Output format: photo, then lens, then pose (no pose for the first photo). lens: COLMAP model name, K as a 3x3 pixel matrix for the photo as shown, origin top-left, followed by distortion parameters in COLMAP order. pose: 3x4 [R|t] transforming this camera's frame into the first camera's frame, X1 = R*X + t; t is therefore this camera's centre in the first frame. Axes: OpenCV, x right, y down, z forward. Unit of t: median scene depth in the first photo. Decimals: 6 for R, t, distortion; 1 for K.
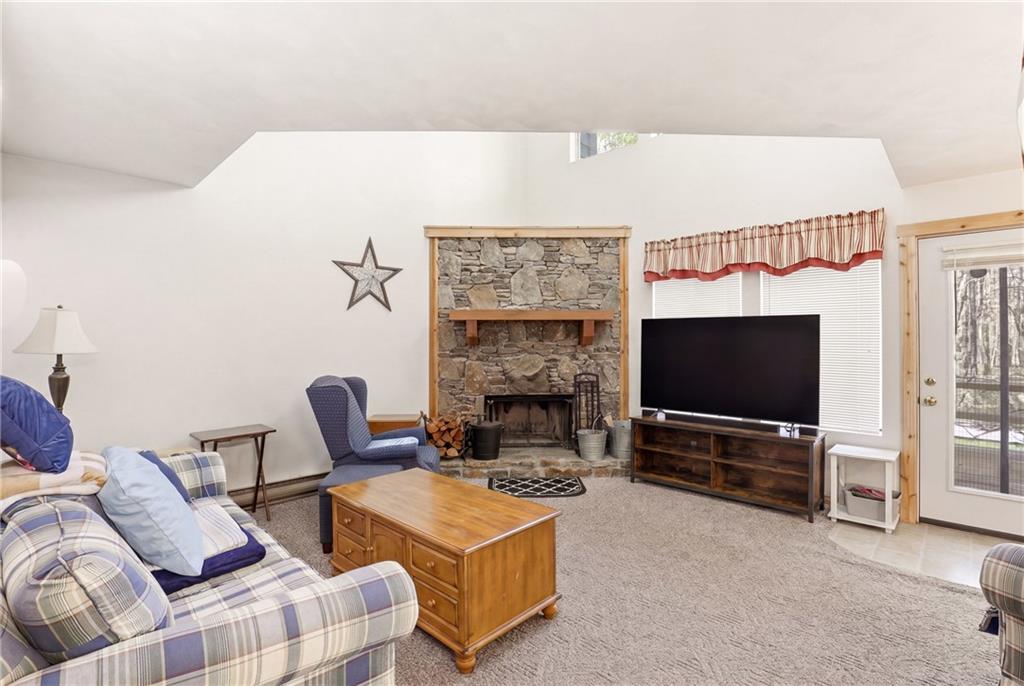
lens RADIAL K [[489.4, 0, 518.2], [0, 489.4, 338.4], [0, 0, 1]] dist [-0.026707, 0.000329]
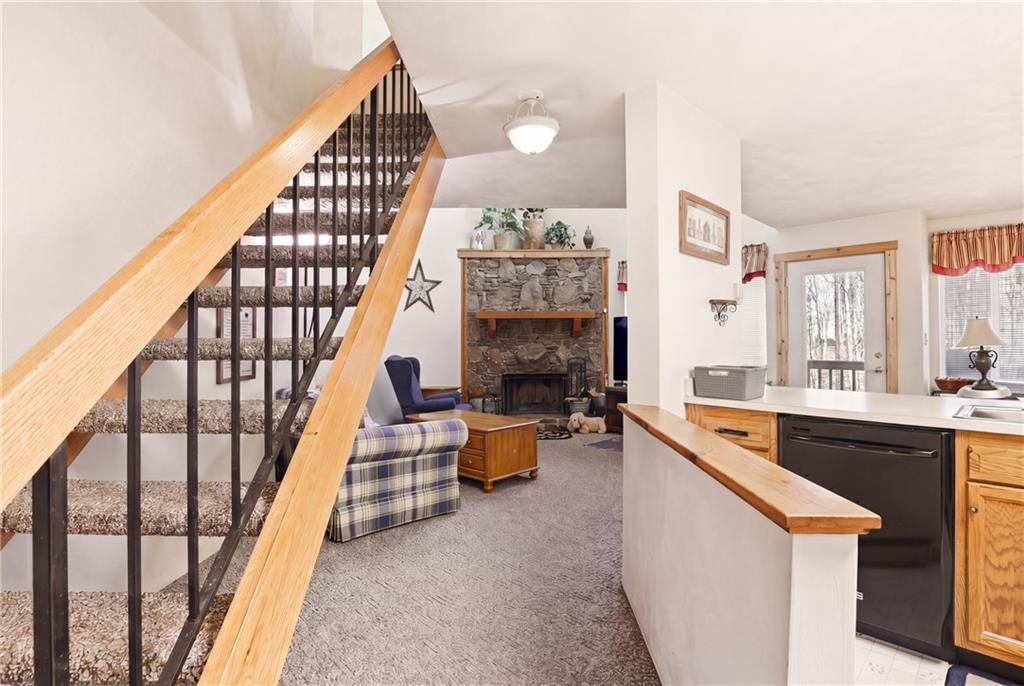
lens RADIAL K [[489.4, 0, 510.2], [0, 489.4, 340.6], [0, 0, 1]] dist [-0.026707, 0.000329]
pose [[0.998090, 0.001235, -0.061772, 0.039972], [-0.001085, 0.999996, 0.002452, 0.020698], [0.061775, -0.002380, 0.998087, -0.369944]]
